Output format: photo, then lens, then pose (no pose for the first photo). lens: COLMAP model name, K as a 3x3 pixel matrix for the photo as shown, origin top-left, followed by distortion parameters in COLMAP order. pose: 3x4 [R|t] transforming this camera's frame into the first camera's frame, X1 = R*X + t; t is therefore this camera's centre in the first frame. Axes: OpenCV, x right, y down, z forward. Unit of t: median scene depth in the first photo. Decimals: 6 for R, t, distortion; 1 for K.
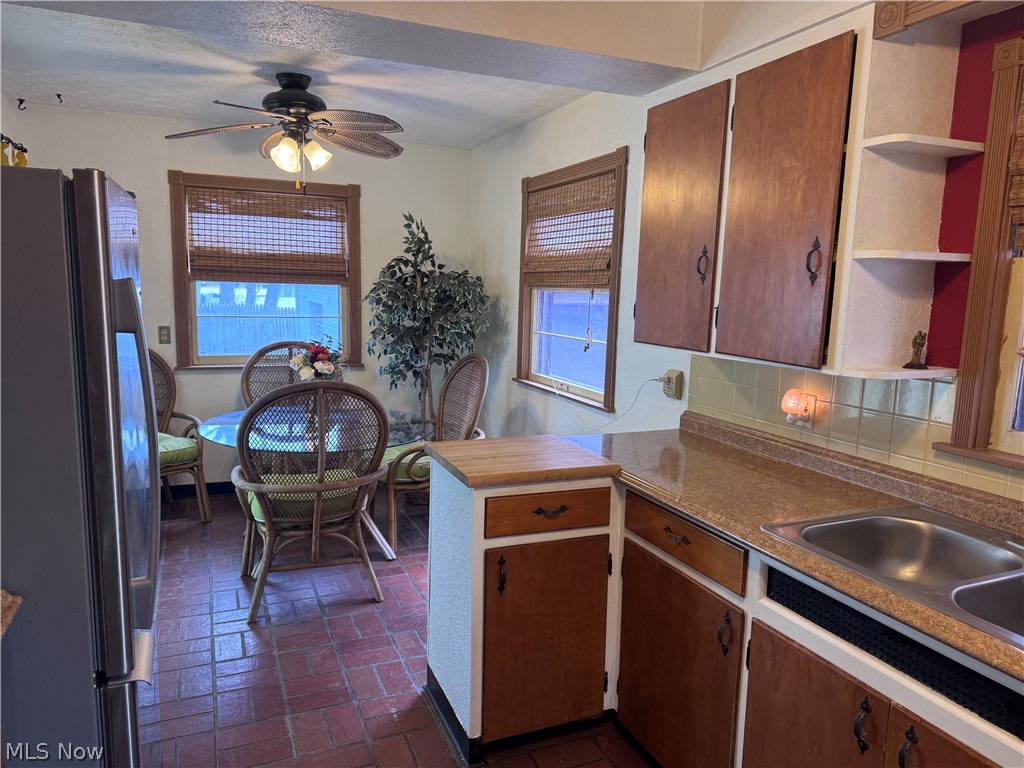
lens RADIAL K [[718.9, 0, 513.5], [0, 718.9, 389.0], [0, 0, 1]] dist [0.099430, -0.106344]
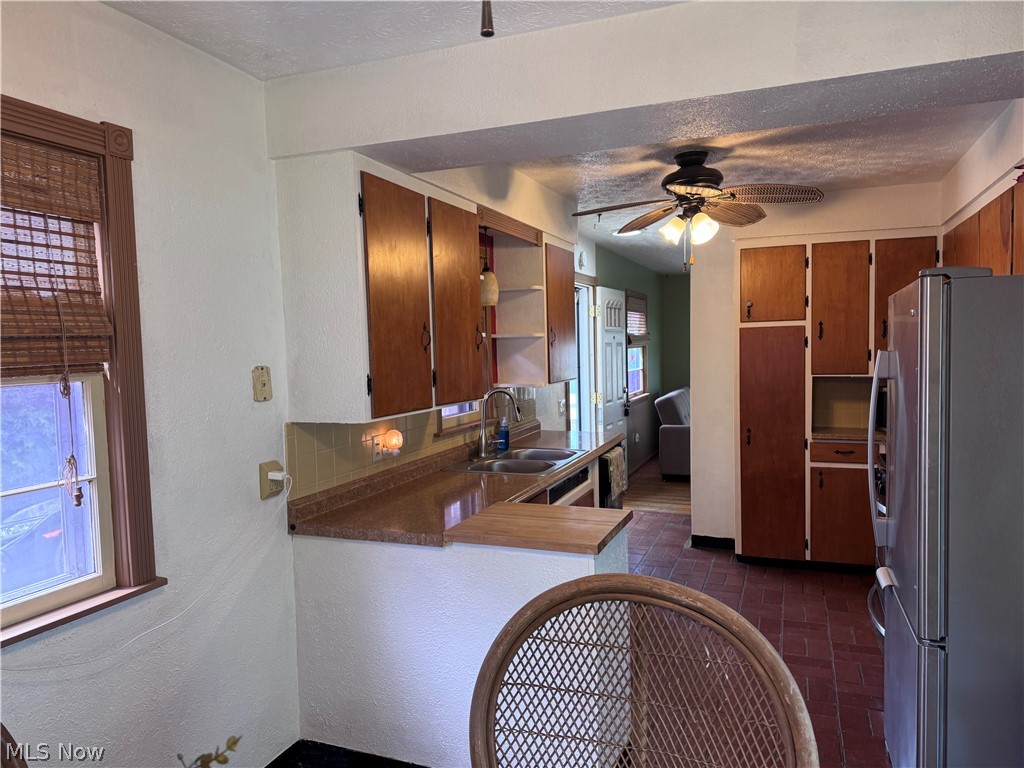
lens RADIAL K [[718.9, 0, 513.5], [0, 718.9, 389.0], [0, 0, 1]] dist [0.099430, -0.106344]
pose [[-0.704988, -0.060698, 0.706617, -0.577753], [0.099585, 0.977988, 0.183364, -0.244394], [-0.702193, 0.199638, -0.683425, 1.445882]]
